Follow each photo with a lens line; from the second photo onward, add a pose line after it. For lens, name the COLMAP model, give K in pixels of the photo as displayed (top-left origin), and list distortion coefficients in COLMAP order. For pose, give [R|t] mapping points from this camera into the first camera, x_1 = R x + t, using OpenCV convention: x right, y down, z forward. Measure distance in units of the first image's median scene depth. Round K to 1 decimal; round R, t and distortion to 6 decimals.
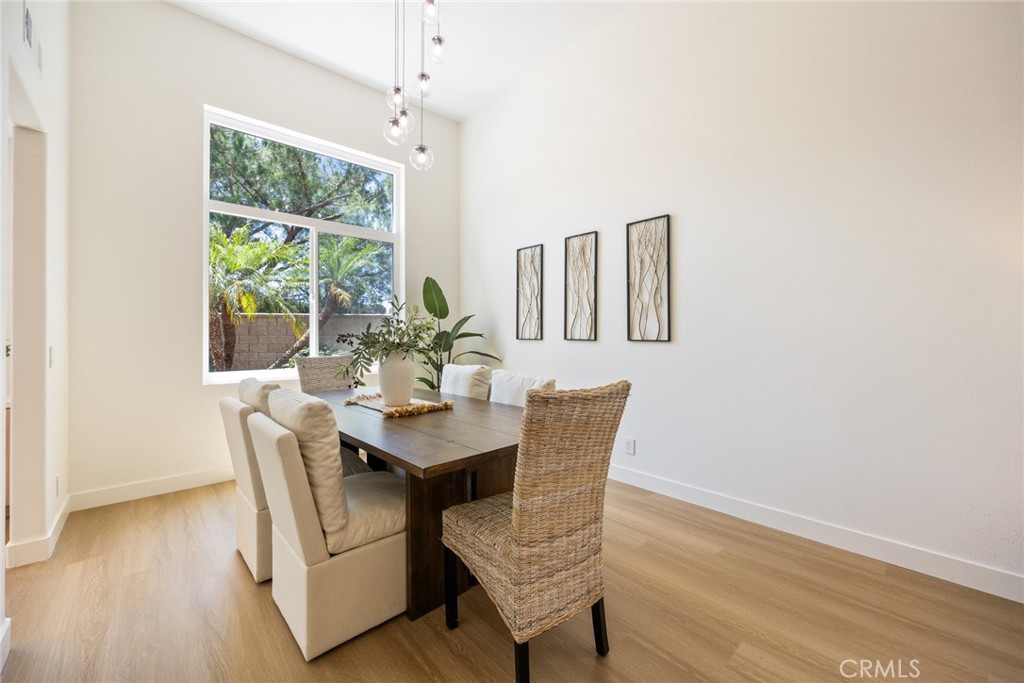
lens RADIAL K [[404.2, 0, 499.7], [0, 404.2, 337.8], [0, 0, 1]] dist [-0.016353, 0.000133]
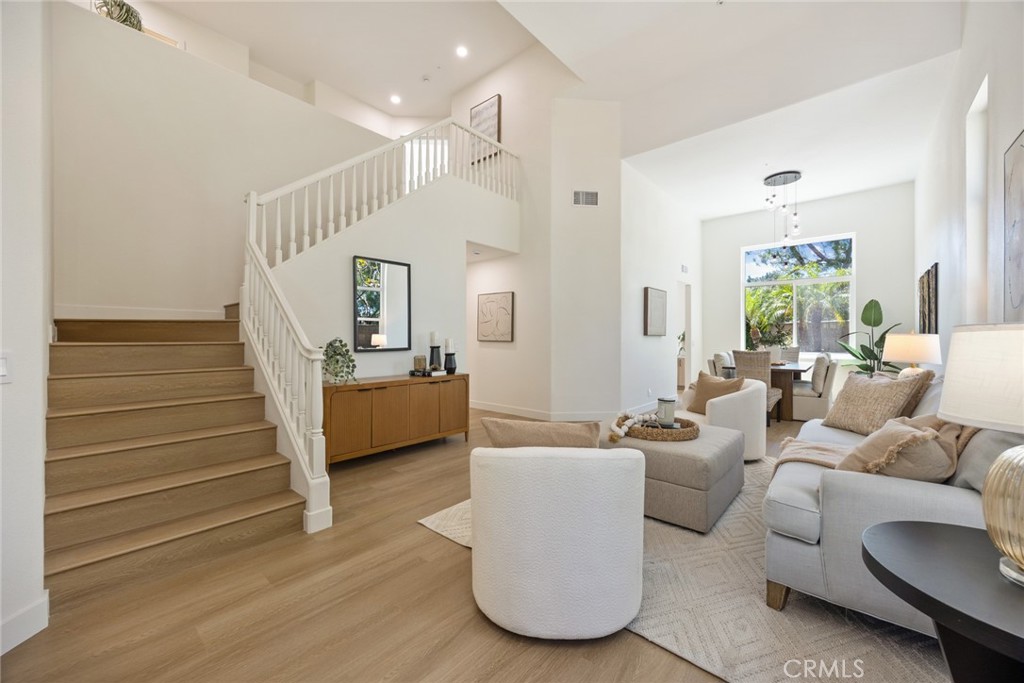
lens RADIAL K [[391.5, 0, 512.5], [0, 391.5, 343.3], [0, 0, 1]] dist [-0.002384, 0.000166]
pose [[0.128428, 0.014875, -0.991607, 1.475142], [-0.001338, 0.999889, 0.014826, -0.005470], [0.991718, -0.000578, 0.128434, -0.737338]]
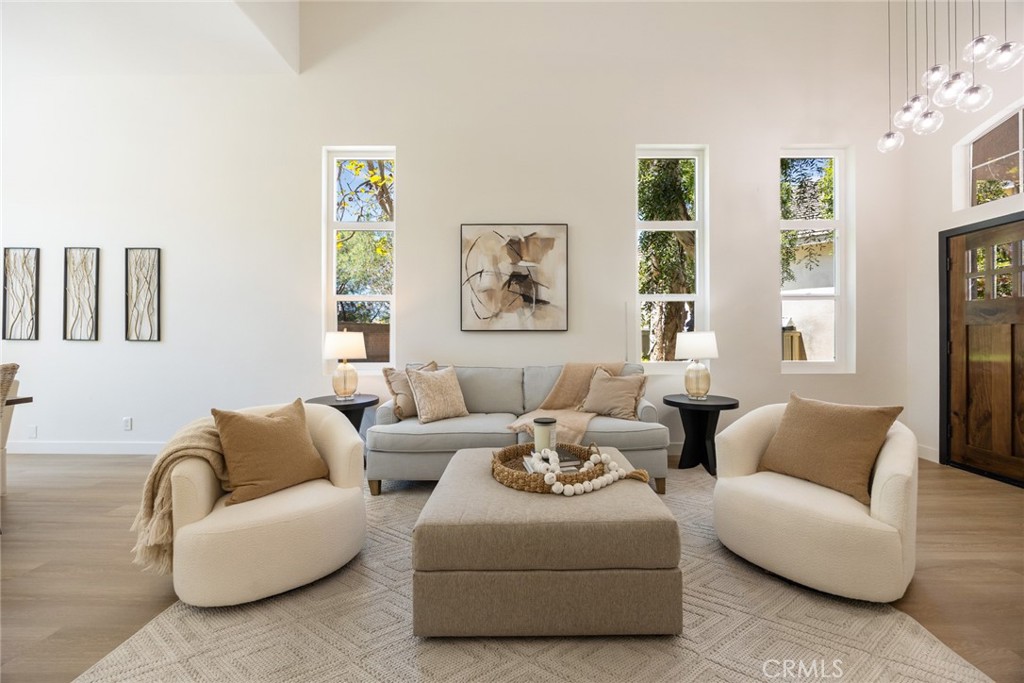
lens RADIAL K [[391.5, 0, 518.5], [0, 391.5, 336.6], [0, 0, 1]] dist [-0.002384, 0.000166]
pose [[0.665160, 0.001683, 0.746699, 0.203098], [0.001293, 0.999993, -0.003406, 0.000683], [-0.746700, 0.003231, 0.665153, -0.669781]]
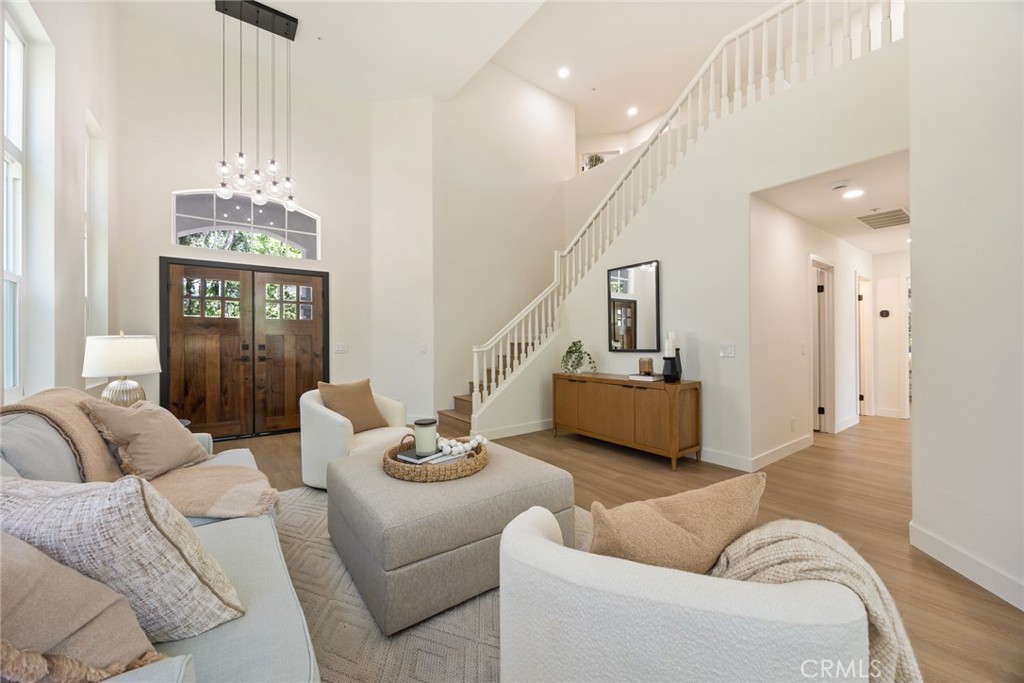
lens RADIAL K [[391.5, 0, 516.4], [0, 391.5, 340.9], [0, 0, 1]] dist [-0.002384, 0.000166]
pose [[-0.996608, 0.007342, 0.081961, 0.486643], [0.007490, 0.999971, 0.001494, -0.001960], [-0.081948, 0.002102, -0.996634, 0.322454]]
